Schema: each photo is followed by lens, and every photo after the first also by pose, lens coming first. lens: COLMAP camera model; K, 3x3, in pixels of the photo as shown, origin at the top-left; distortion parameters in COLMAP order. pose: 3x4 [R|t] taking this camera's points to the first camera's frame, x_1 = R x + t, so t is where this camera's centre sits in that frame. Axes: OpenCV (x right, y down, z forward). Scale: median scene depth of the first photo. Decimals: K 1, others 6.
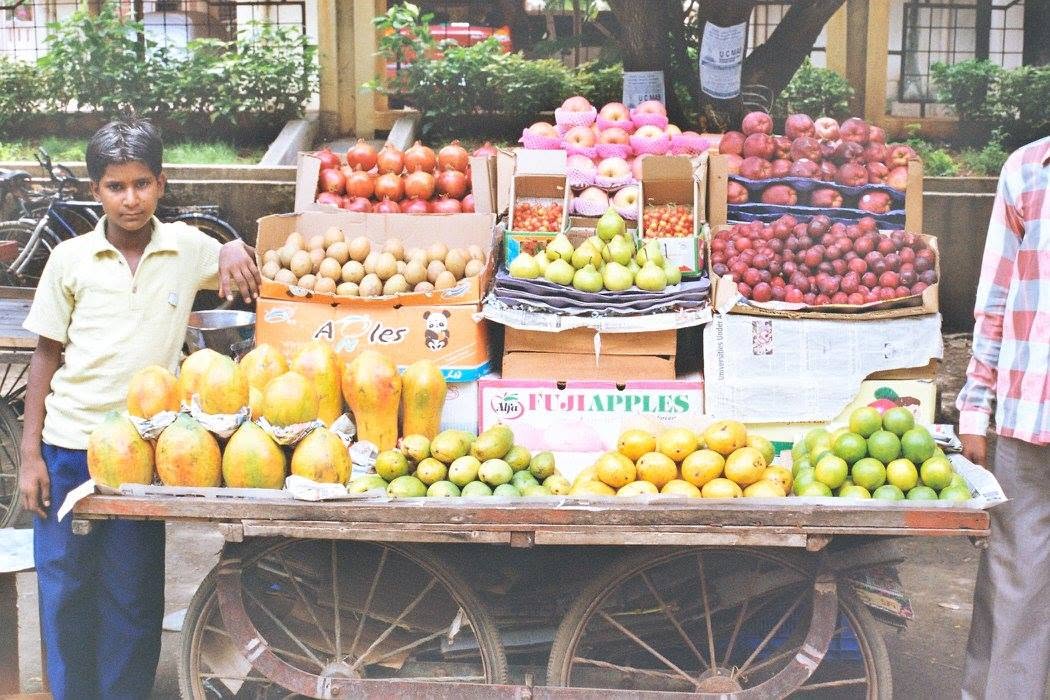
lens RADIAL K [[1521.8, 0, 525.0], [0, 1521.8, 350.0], [0, 0, 1]] dist [-0.091197, 0.031383]
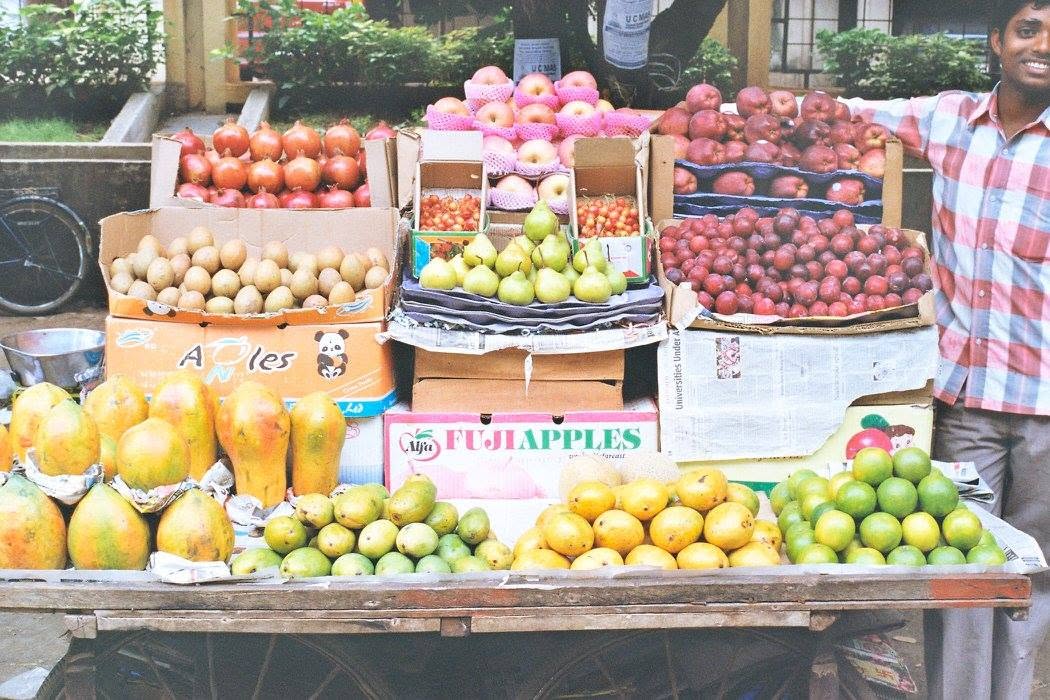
lens RADIAL K [[1521.8, 0, 525.0], [0, 1521.8, 350.0], [0, 0, 1]] dist [-0.091197, 0.031383]
pose [[0.994953, -0.017099, 0.098879, -0.035273], [0.015216, 0.999689, 0.019766, -0.029647], [-0.099186, -0.018162, 0.994903, 0.180183]]
